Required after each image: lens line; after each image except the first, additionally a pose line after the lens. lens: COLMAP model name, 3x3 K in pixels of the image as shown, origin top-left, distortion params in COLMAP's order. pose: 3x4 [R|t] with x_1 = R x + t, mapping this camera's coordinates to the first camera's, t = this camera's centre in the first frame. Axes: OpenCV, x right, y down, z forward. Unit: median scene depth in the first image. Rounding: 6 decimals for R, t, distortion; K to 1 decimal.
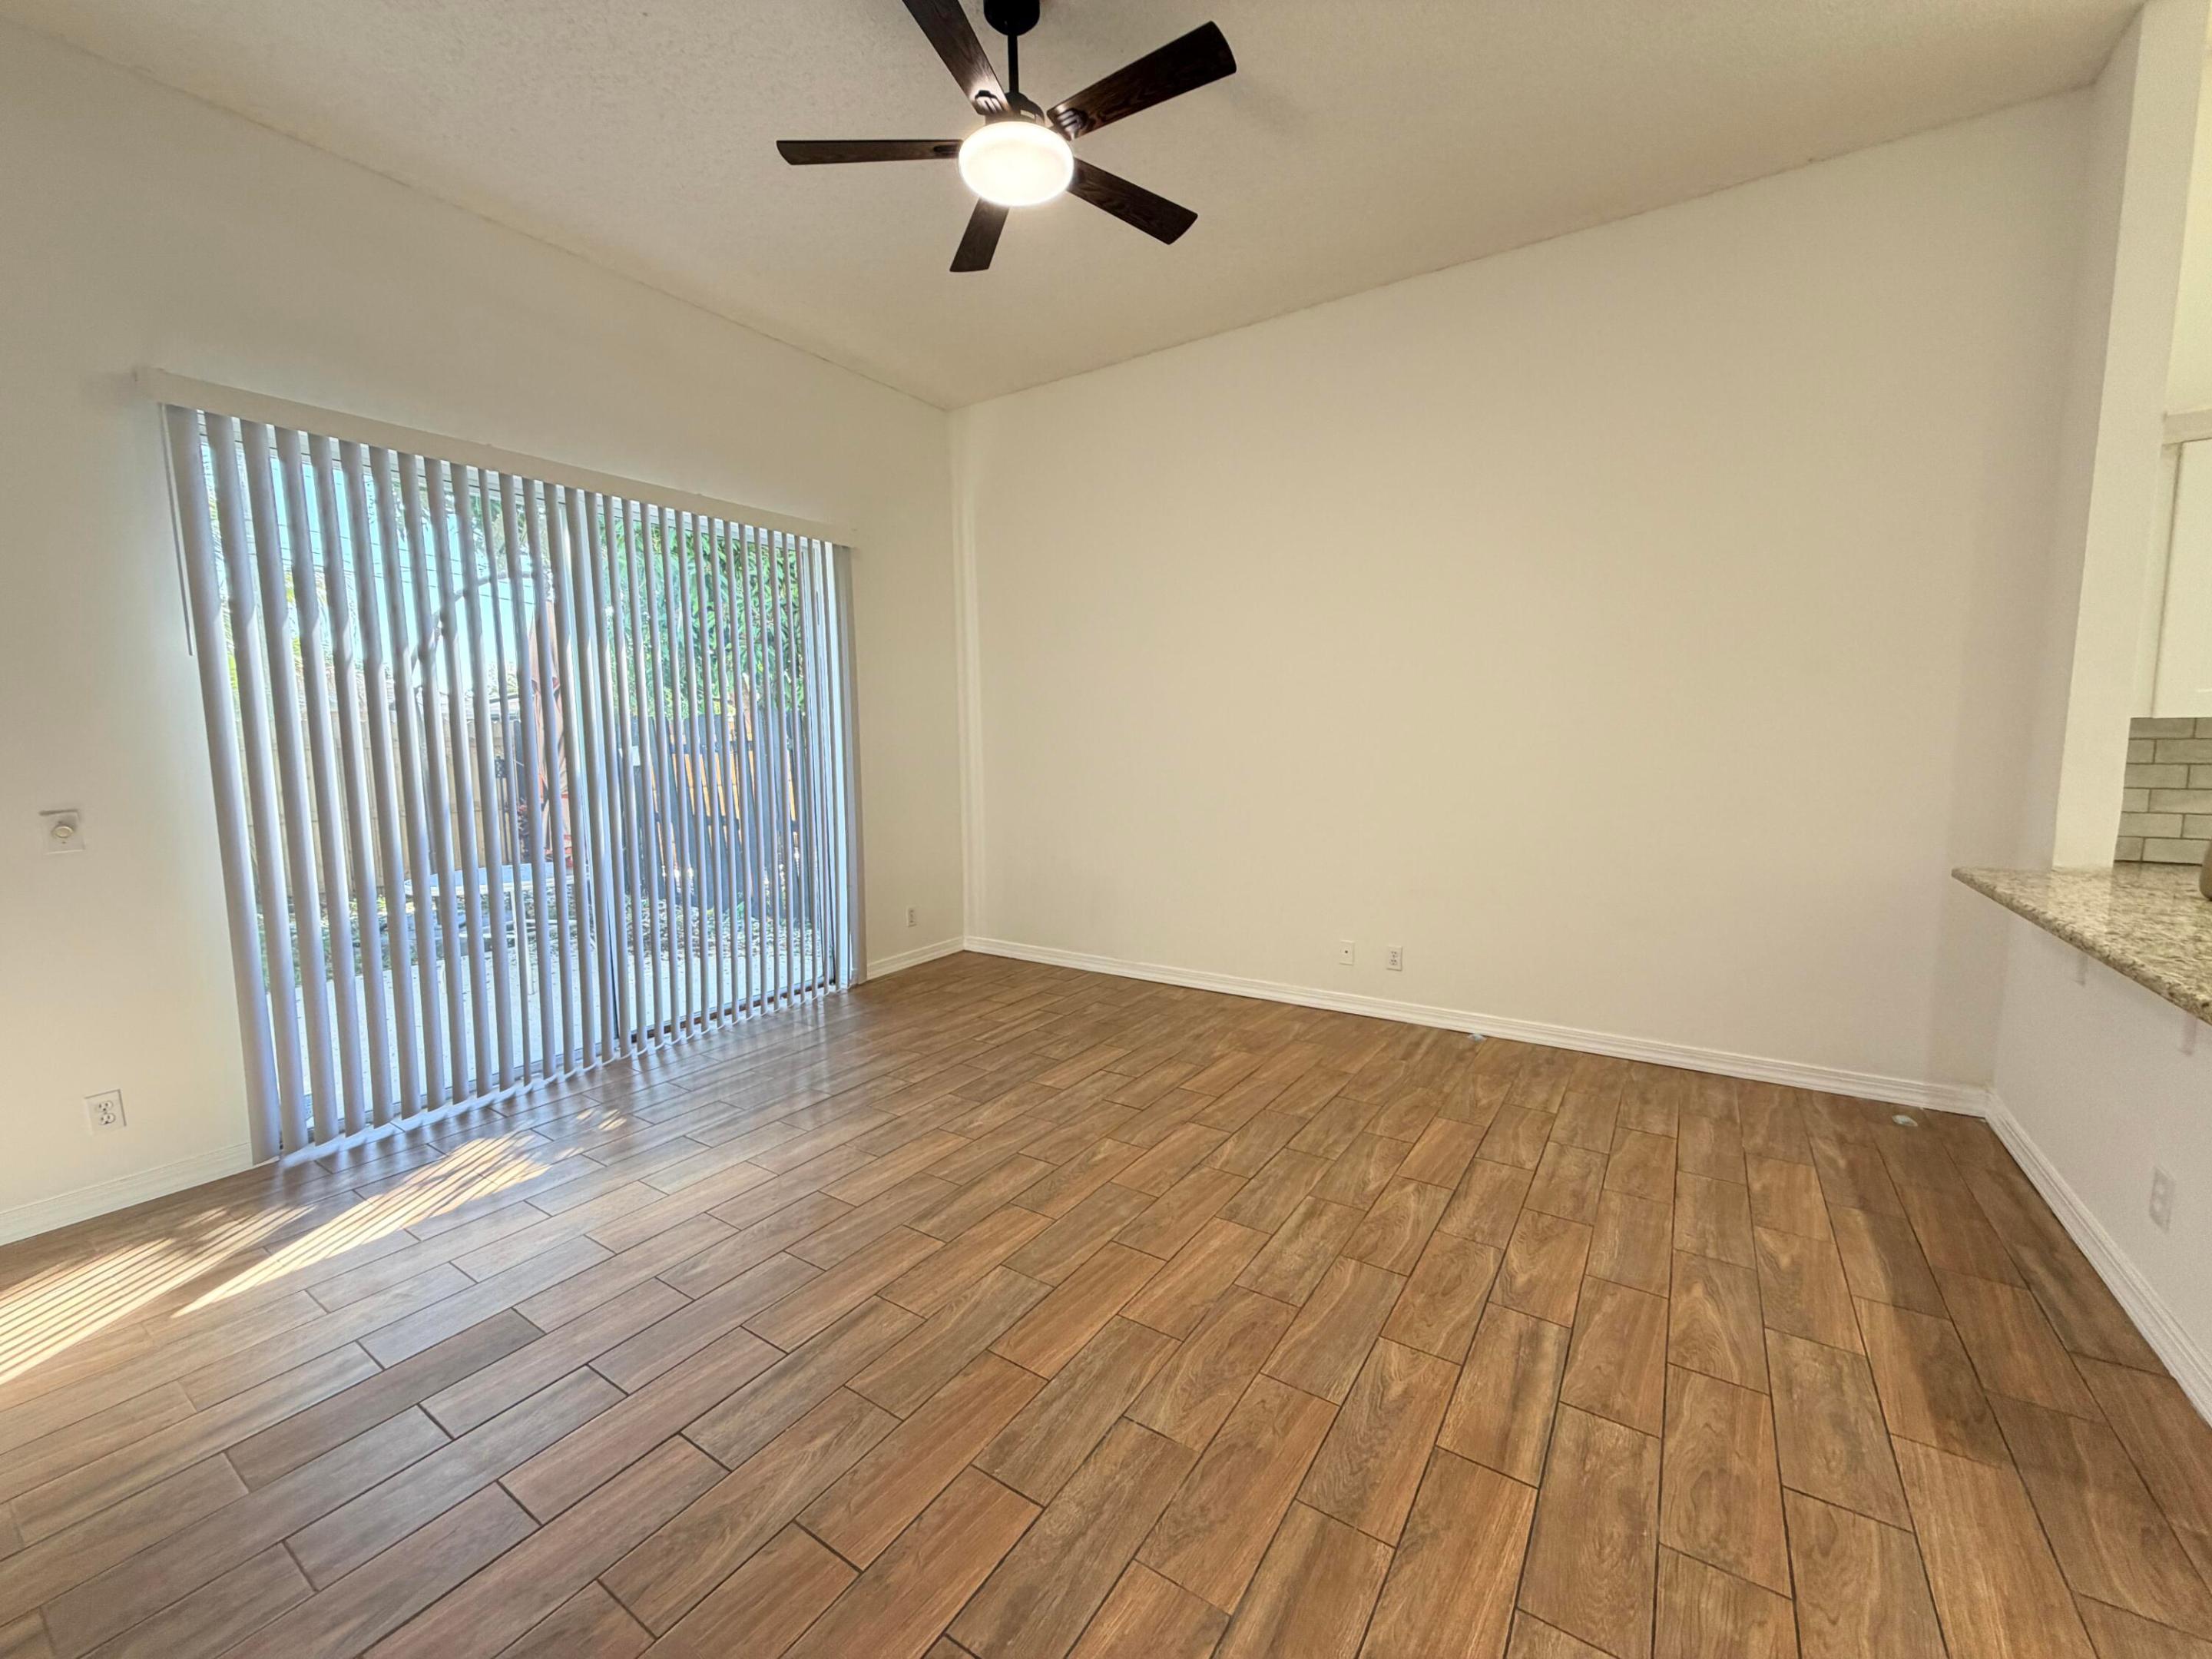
lens RADIAL K [[883.5, 0, 1100.7], [0, 883.5, 828.8], [0, 0, 1]] dist [0.000427, 0.000285]
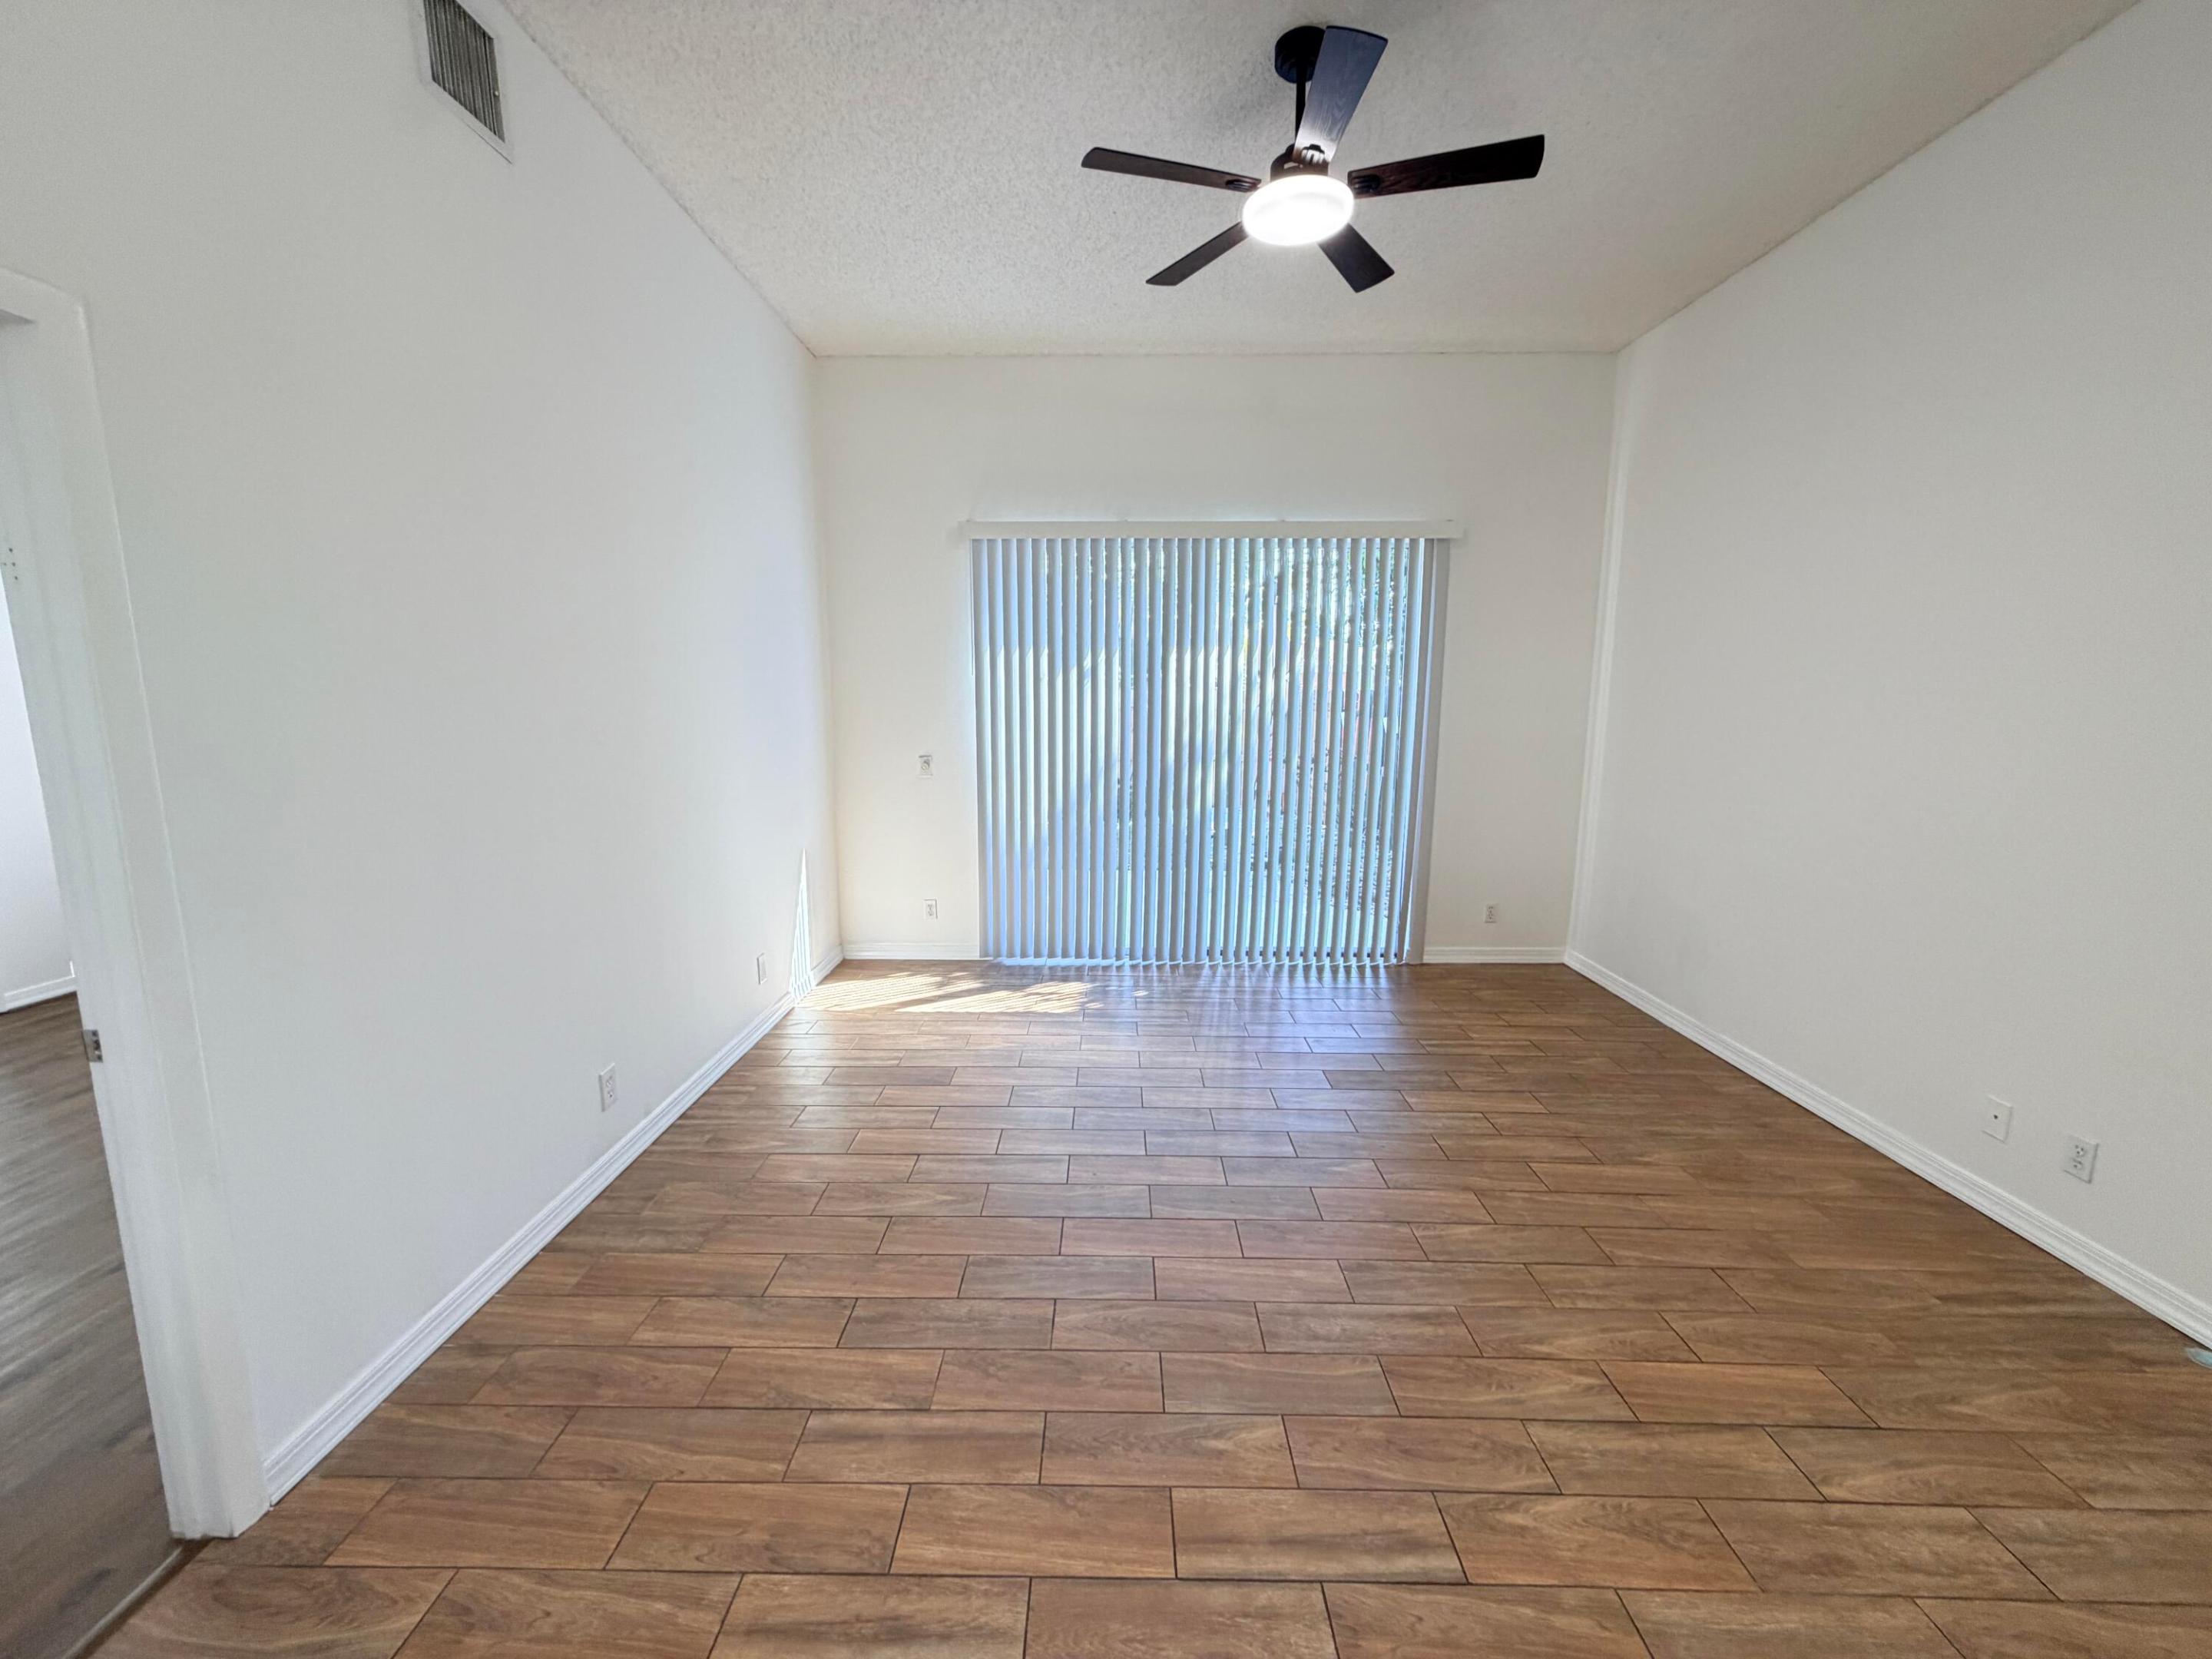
lens RADIAL K [[883.5, 0, 1098.4], [0, 883.5, 828.1], [0, 0, 1]] dist [0.000427, 0.000285]
pose [[0.544239, 0.142269, -0.826779, 0.687702], [-0.099761, 0.989498, 0.104600, -0.101686], [0.832978, 0.025553, 0.552717, 0.220627]]
